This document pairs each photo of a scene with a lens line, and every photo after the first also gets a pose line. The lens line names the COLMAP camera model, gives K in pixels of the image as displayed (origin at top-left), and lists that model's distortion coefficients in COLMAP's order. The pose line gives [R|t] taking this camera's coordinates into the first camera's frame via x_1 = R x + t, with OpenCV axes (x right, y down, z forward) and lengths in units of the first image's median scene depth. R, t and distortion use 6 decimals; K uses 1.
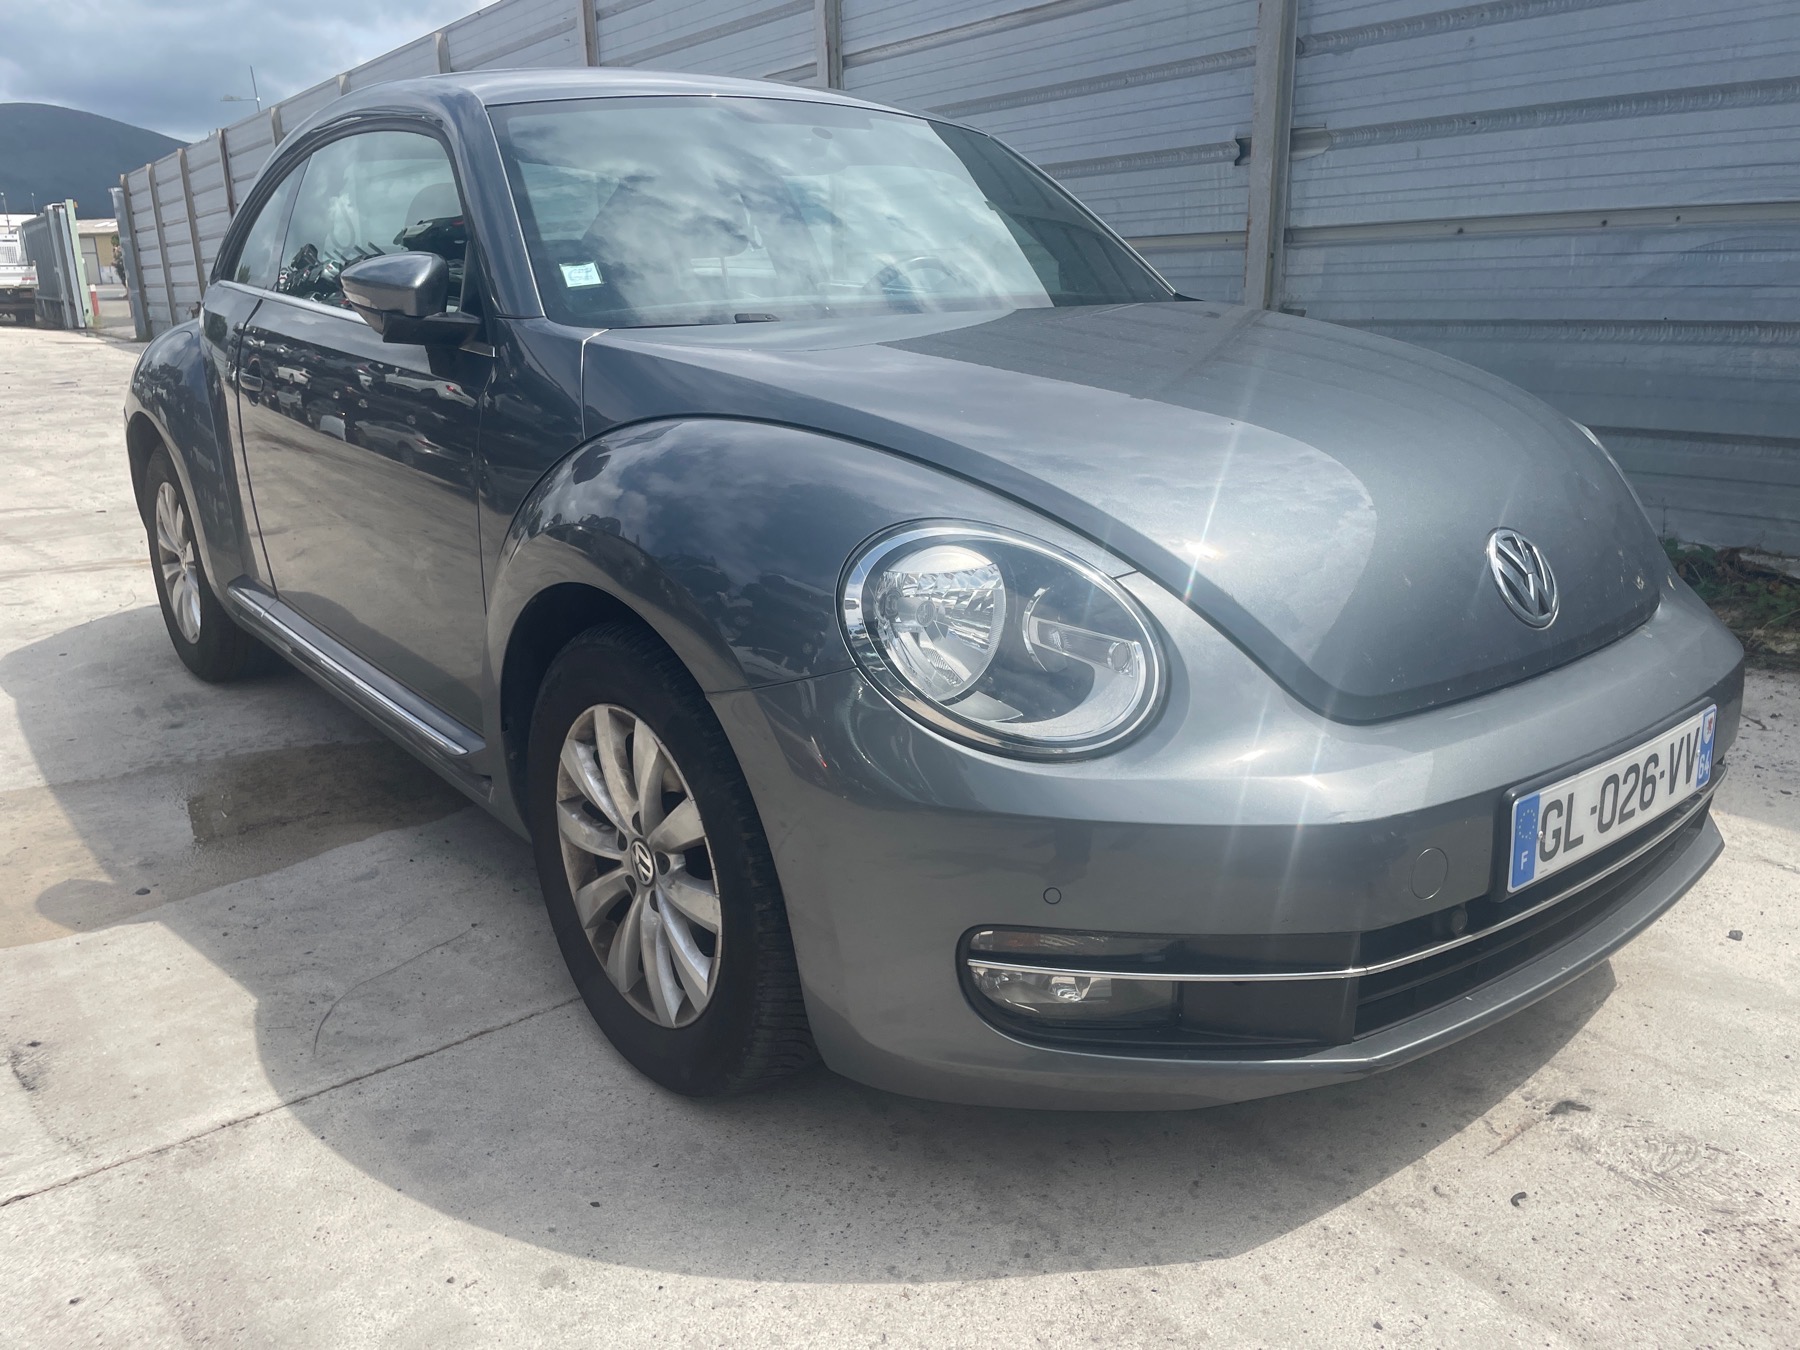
lens RADIAL K [[1361.0, 0, 892.4], [0, 1361.0, 676.5], [0, 0, 1]] dist [0.064090, -0.085555]
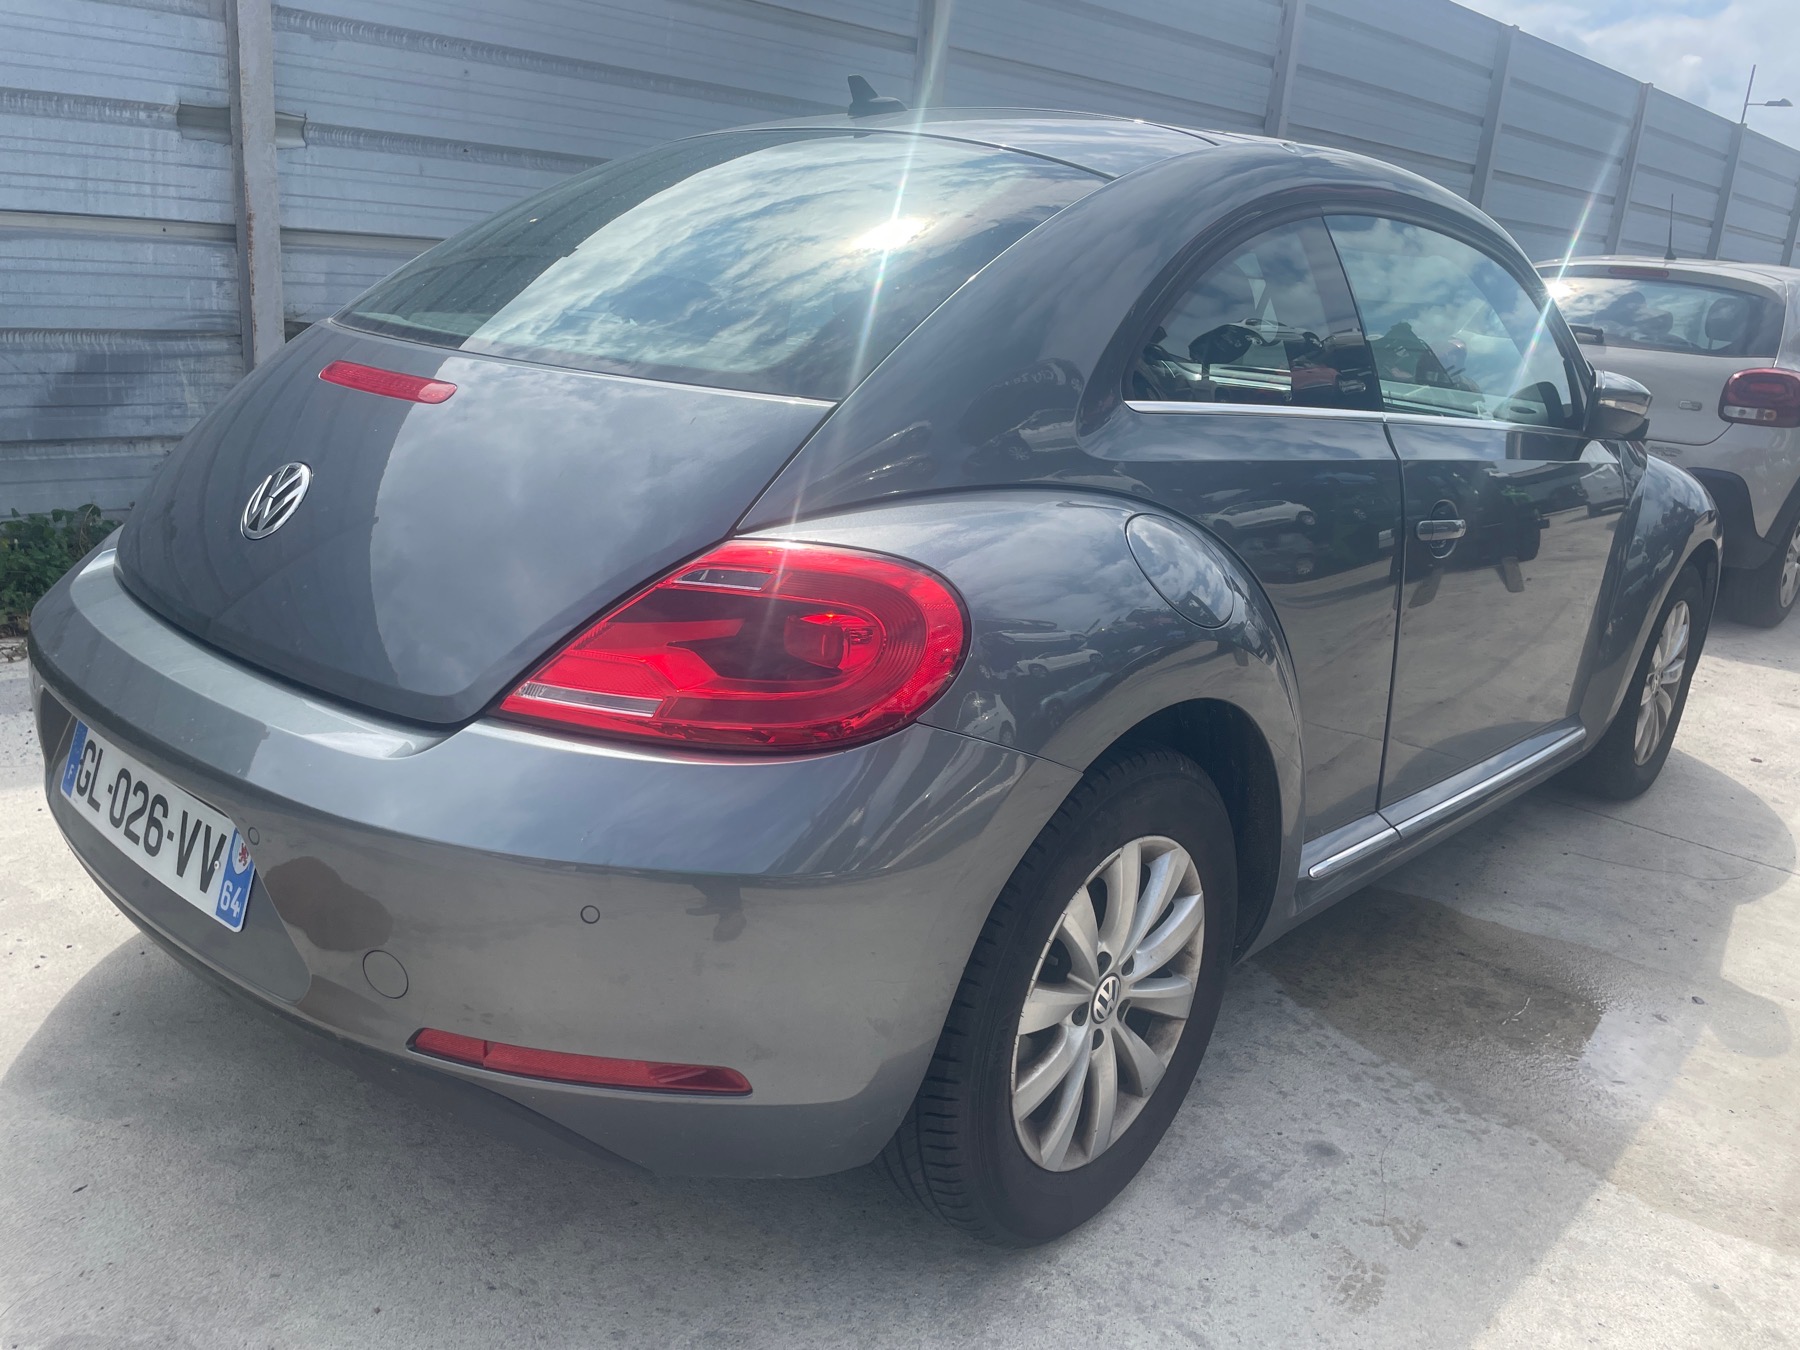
lens RADIAL K [[1361.0, 0, 893.5], [0, 1361.0, 672.3], [0, 0, 1]] dist [0.064090, -0.085555]
pose [[-0.156383, -0.270776, 0.949855, -1.054317], [0.212273, 0.930001, 0.300064, -0.393722], [-0.964616, 0.248554, -0.087958, 1.246037]]
